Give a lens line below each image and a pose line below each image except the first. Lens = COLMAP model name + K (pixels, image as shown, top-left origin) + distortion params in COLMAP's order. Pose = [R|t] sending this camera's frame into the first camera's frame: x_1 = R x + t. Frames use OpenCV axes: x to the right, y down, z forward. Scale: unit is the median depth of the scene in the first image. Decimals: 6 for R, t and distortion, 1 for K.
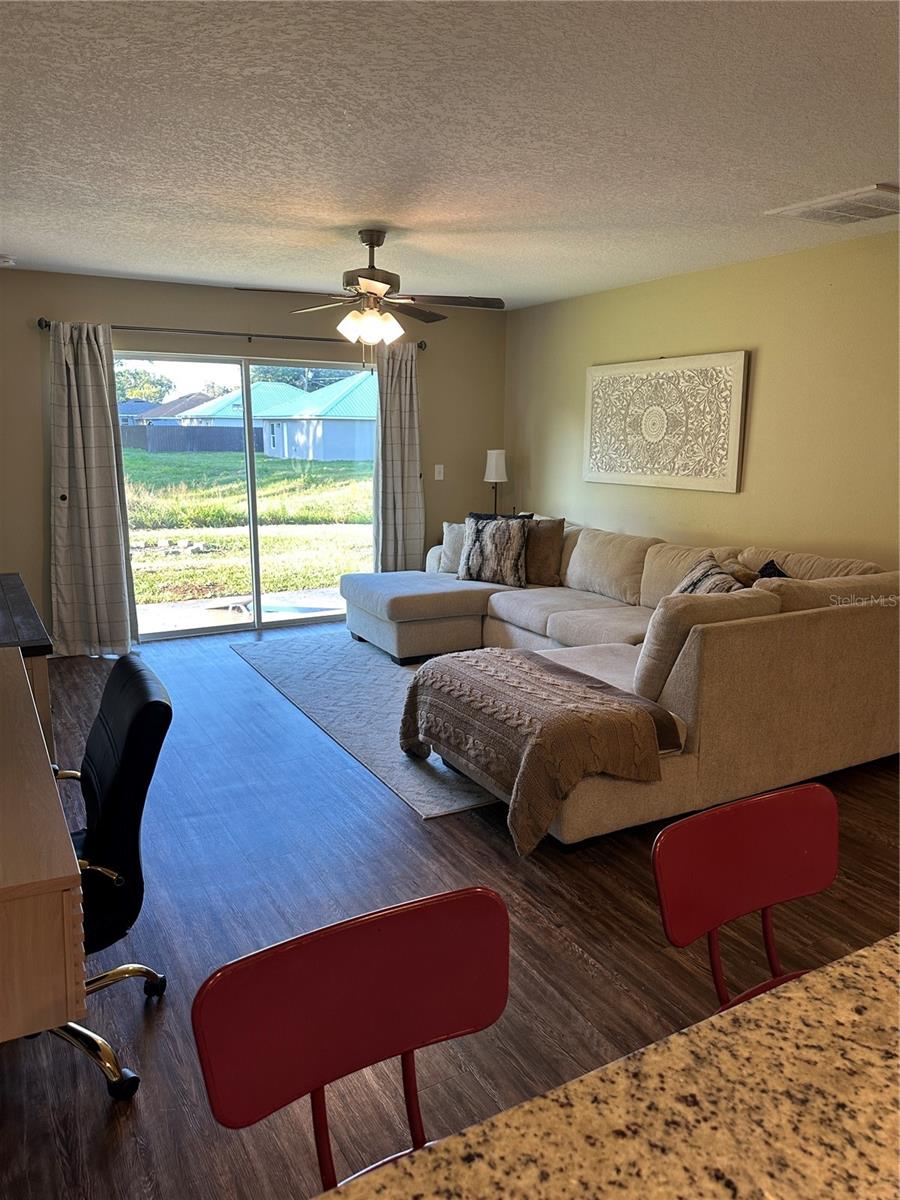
lens RADIAL K [[846.6, 0, 450.0], [0, 846.6, 600.0], [0, 0, 1]] dist [0.003170, 0.000647]
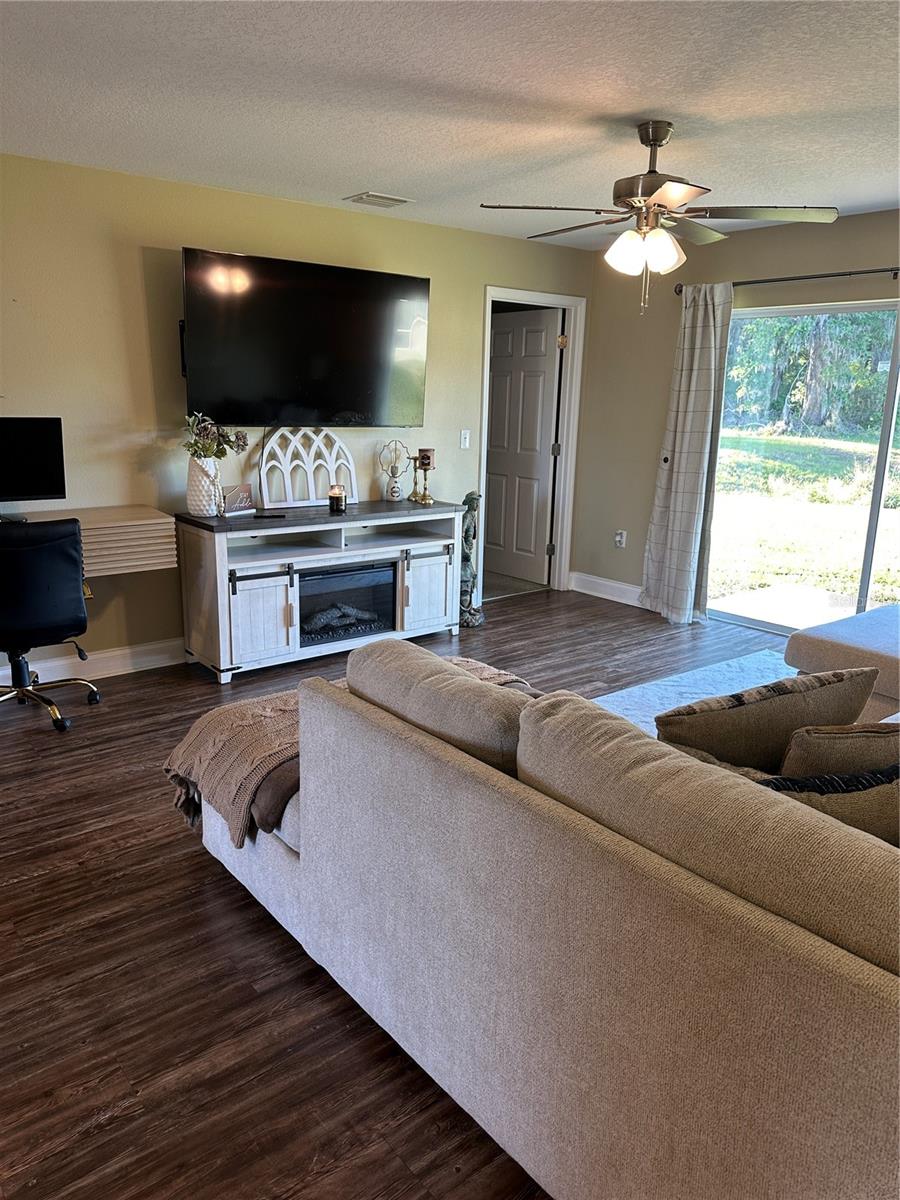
lens RADIAL K [[846.6, 0, 450.0], [0, 846.6, 600.0], [0, 0, 1]] dist [0.003170, 0.000647]
pose [[0.169683, 0.234262, -0.957251, 0.608392], [-0.214577, 0.956814, 0.196120, -0.117038], [0.961855, 0.172126, 0.212622, 0.633360]]
